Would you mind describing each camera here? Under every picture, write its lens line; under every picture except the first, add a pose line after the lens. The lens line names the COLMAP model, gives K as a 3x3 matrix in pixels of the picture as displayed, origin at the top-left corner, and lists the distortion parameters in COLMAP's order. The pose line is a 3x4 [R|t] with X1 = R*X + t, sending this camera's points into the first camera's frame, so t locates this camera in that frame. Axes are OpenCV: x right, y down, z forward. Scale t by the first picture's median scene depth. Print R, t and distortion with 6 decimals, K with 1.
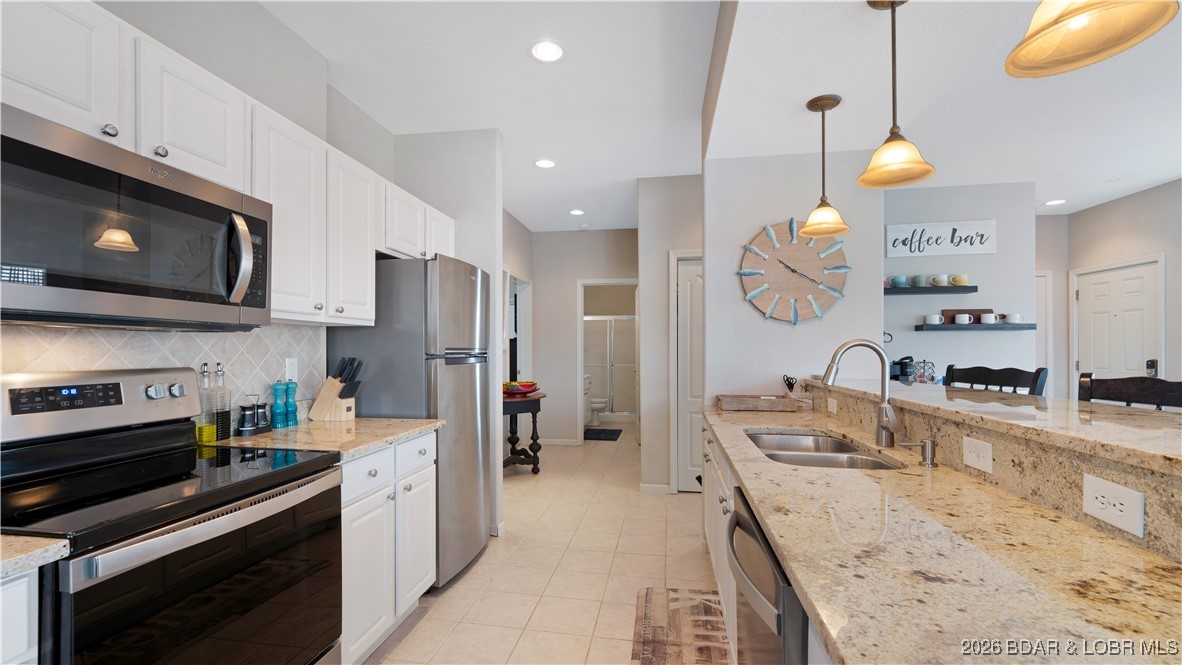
lens RADIAL K [[496.7, 0, 582.2], [0, 496.7, 345.1], [0, 0, 1]] dist [-0.001038, 0.000045]
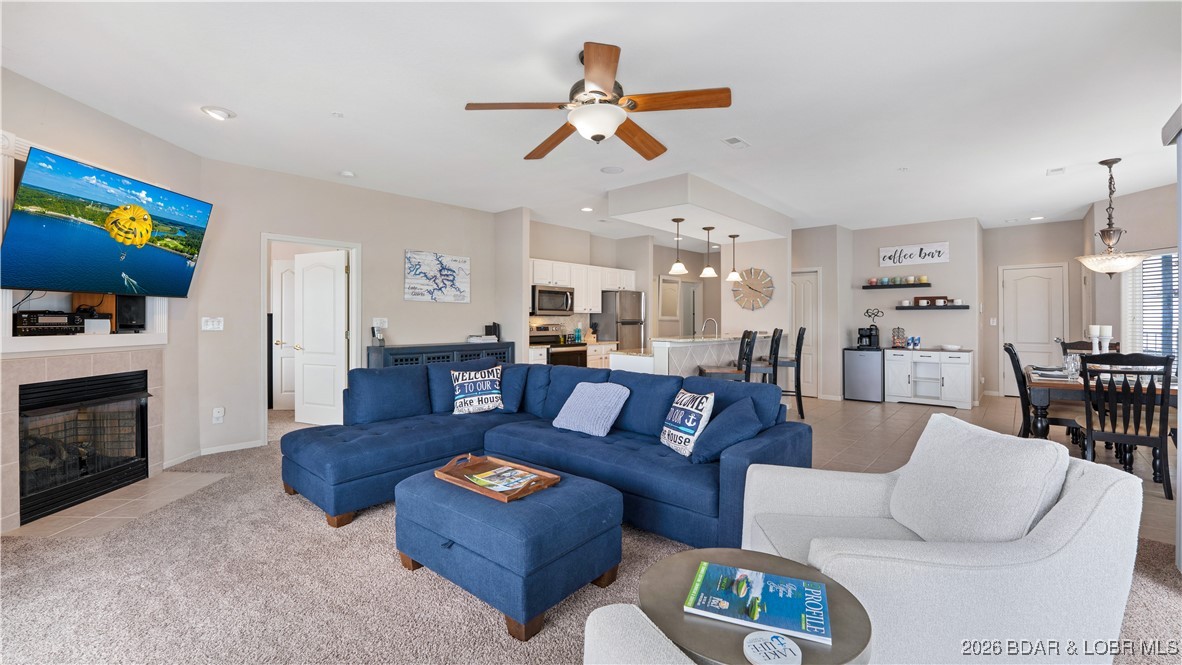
lens RADIAL K [[494.8, 0, 574.1], [0, 494.8, 313.8], [0, 0, 1]] dist [-0.017205, -0.000002]
pose [[0.832993, -0.003959, -0.553269, 1.047336], [0.002732, 0.999992, -0.003042, -0.019841], [0.553277, 0.001023, 0.832997, -1.544466]]
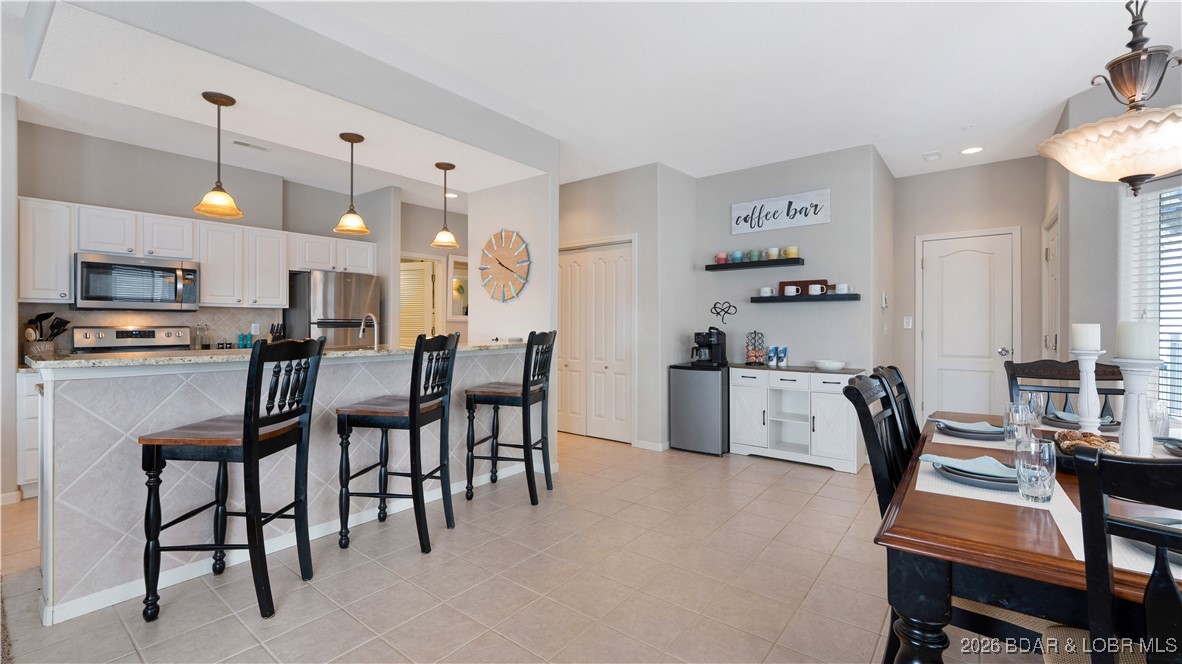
lens RADIAL K [[502.9, 0, 578.5], [0, 502.9, 322.0], [0, 0, 1]] dist [-0.000006, 0.000457]
pose [[0.870080, 0.001034, -0.492909, 1.339772], [0.001736, 0.999985, 0.005160, 0.008168], [0.492907, -0.005345, 0.870065, -0.166301]]
